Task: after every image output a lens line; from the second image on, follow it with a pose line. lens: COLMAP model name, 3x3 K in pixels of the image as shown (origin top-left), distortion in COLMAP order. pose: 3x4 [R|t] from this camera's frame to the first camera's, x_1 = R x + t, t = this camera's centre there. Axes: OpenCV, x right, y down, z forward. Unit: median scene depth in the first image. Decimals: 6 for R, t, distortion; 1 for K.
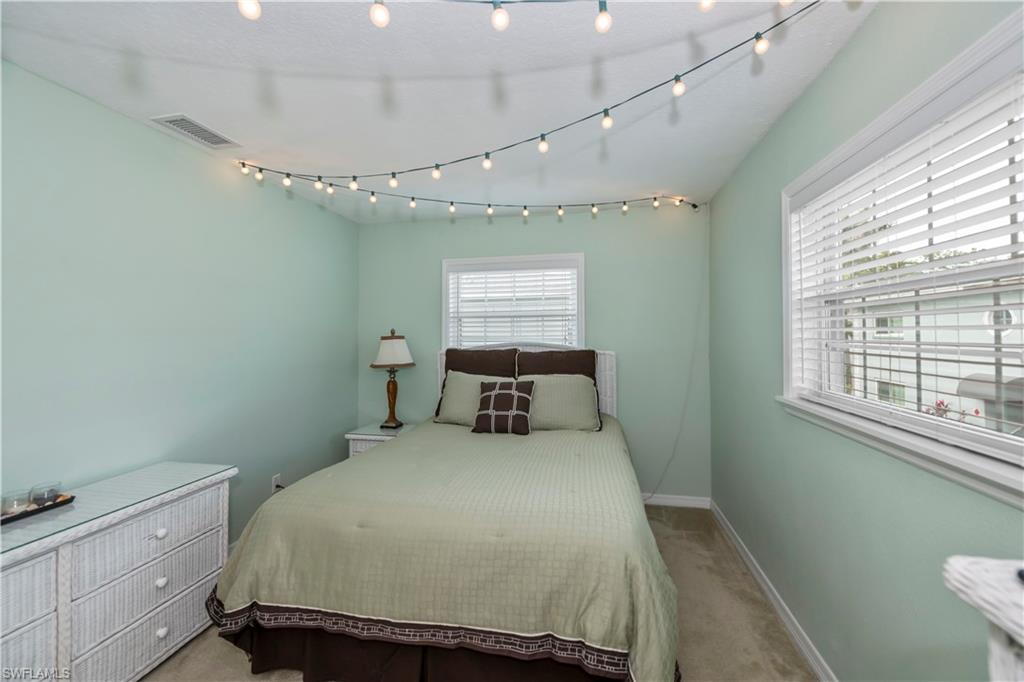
lens RADIAL K [[410.7, 0, 508.4], [0, 410.7, 324.9], [0, 0, 1]] dist [-0.002523, -0.000234]
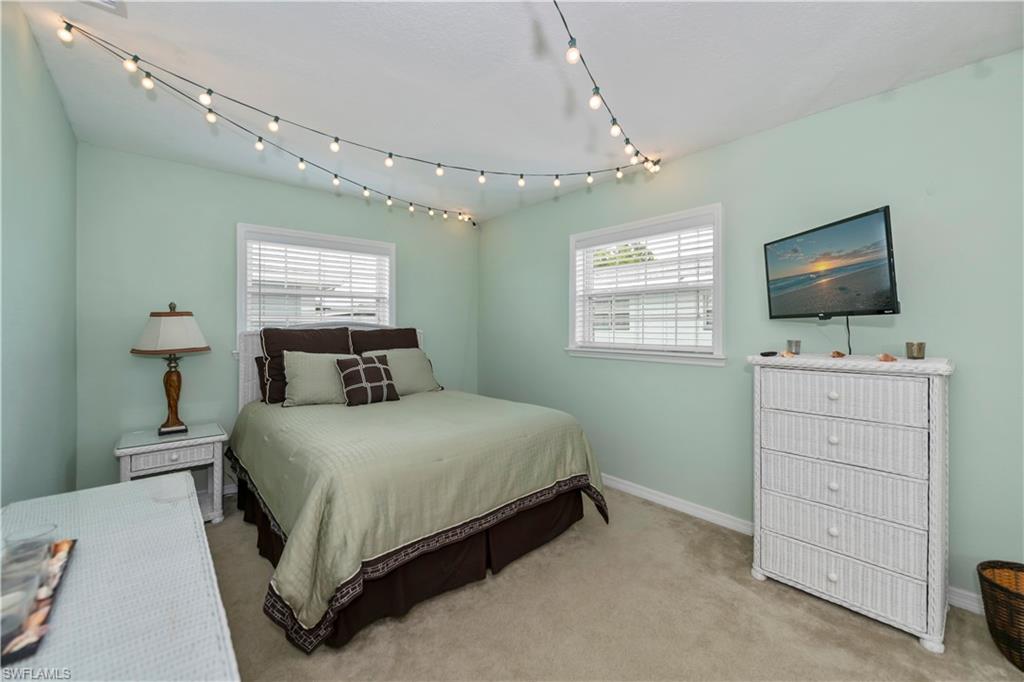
lens RADIAL K [[410.7, 0, 508.4], [0, 410.7, 333.2], [0, 0, 1]] dist [-0.002523, -0.000234]
pose [[0.606219, -0.008715, 0.795250, -0.595718], [-0.019950, 0.999459, 0.026161, 0.039709], [-0.795048, -0.031725, 0.605717, 0.060345]]
